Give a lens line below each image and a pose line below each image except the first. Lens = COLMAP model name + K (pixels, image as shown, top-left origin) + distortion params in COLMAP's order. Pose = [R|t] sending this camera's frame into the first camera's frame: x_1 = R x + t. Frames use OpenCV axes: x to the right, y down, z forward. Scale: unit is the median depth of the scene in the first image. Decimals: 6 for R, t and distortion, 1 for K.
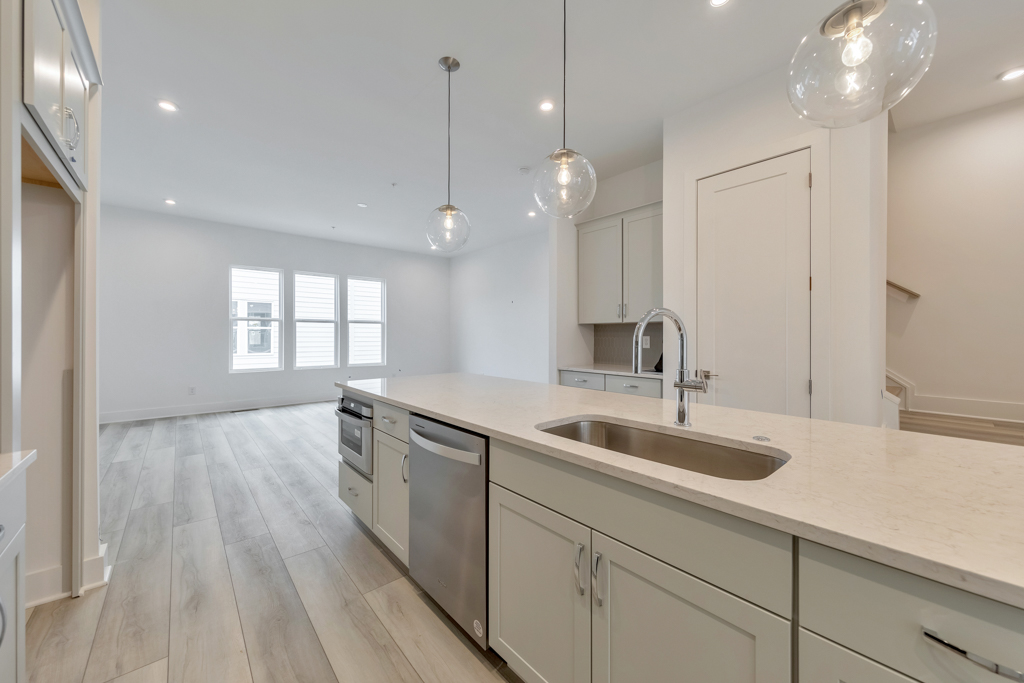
lens RADIAL K [[377.4, 0, 514.0], [0, 377.4, 339.3], [0, 0, 1]] dist [0.001183, -0.000696]
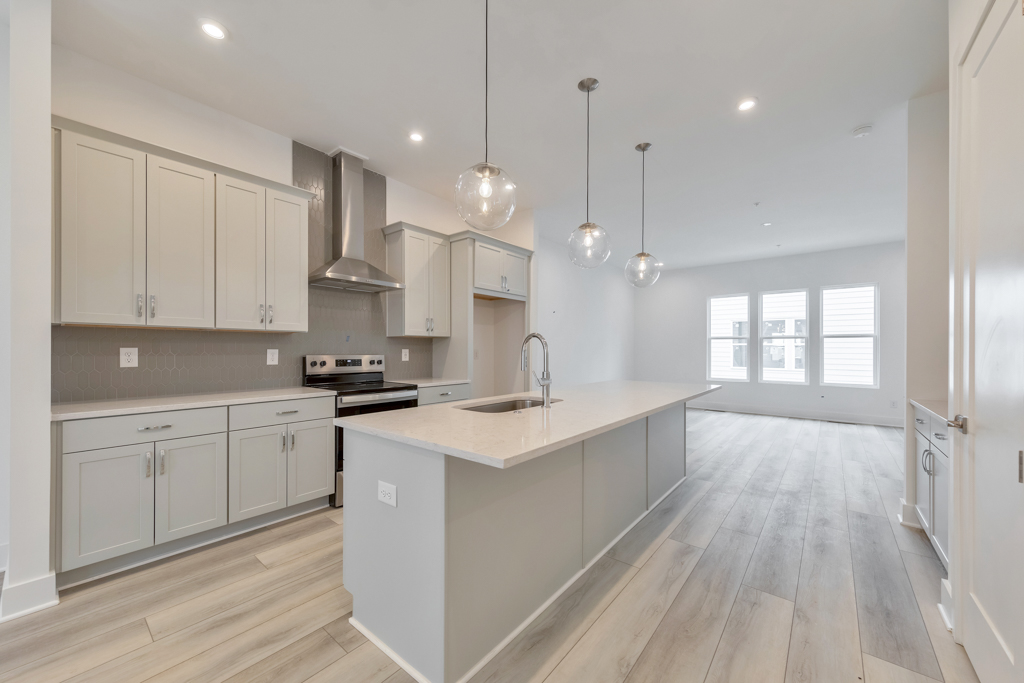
lens RADIAL K [[377.4, 0, 506.2], [0, 377.4, 349.7], [0, 0, 1]] dist [0.001183, -0.000696]
pose [[0.137765, 0.001760, -0.990463, 0.555174], [-0.016851, 0.999858, -0.000567, -0.003575], [0.990322, 0.016769, 0.137775, 0.179183]]
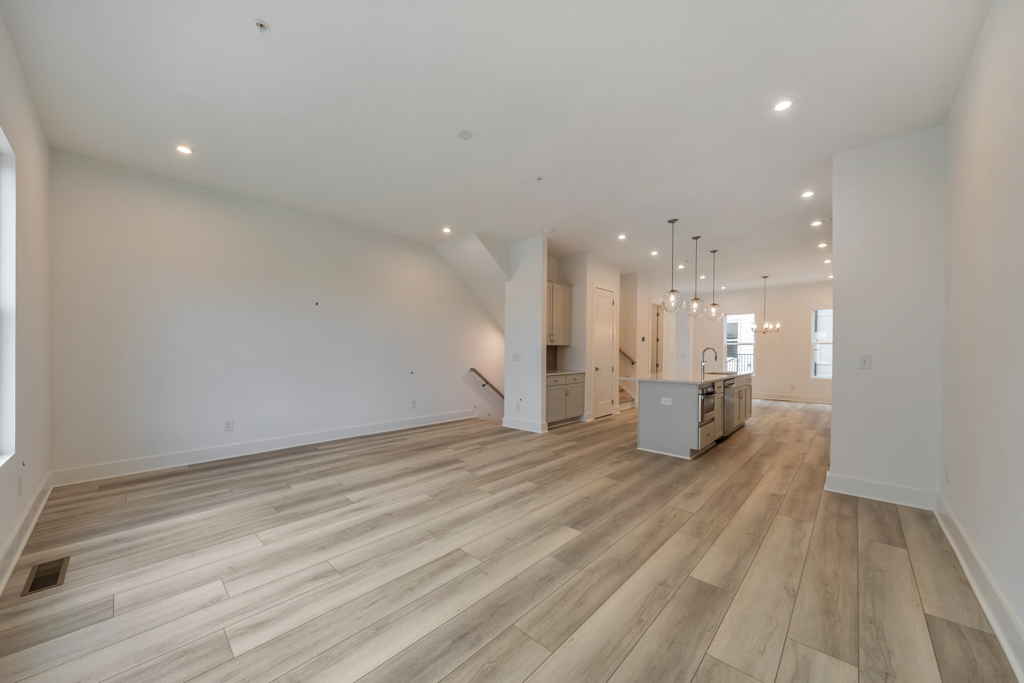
lens RADIAL K [[377.4, 0, 497.3], [0, 377.4, 355.7], [0, 0, 1]] dist [0.001183, -0.000696]
pose [[-0.082169, -0.009221, 0.996576, -1.067478], [0.008223, 0.999917, 0.009930, -0.010899], [-0.996584, 0.009011, -0.082086, 1.054799]]
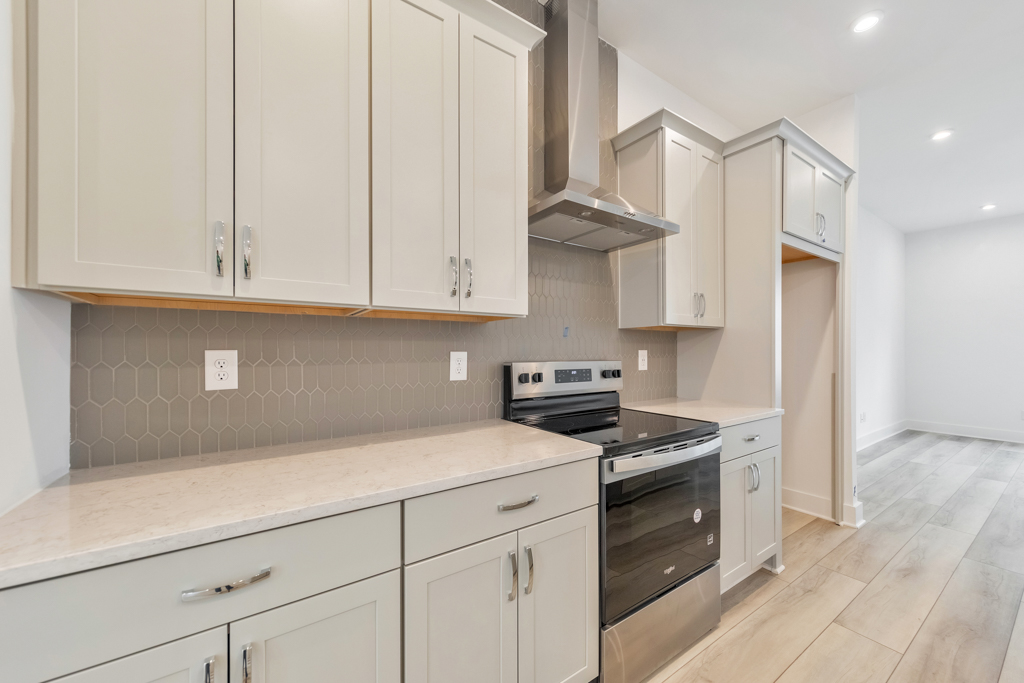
lens RADIAL K [[377.4, 0, 502.3], [0, 377.4, 344.5], [0, 0, 1]] dist [0.001183, -0.000696]
pose [[-0.156007, -0.012655, -0.987675, 0.196777], [-0.010730, 0.999881, -0.011116, -0.001054], [0.987698, 0.008864, -0.156124, -0.033169]]
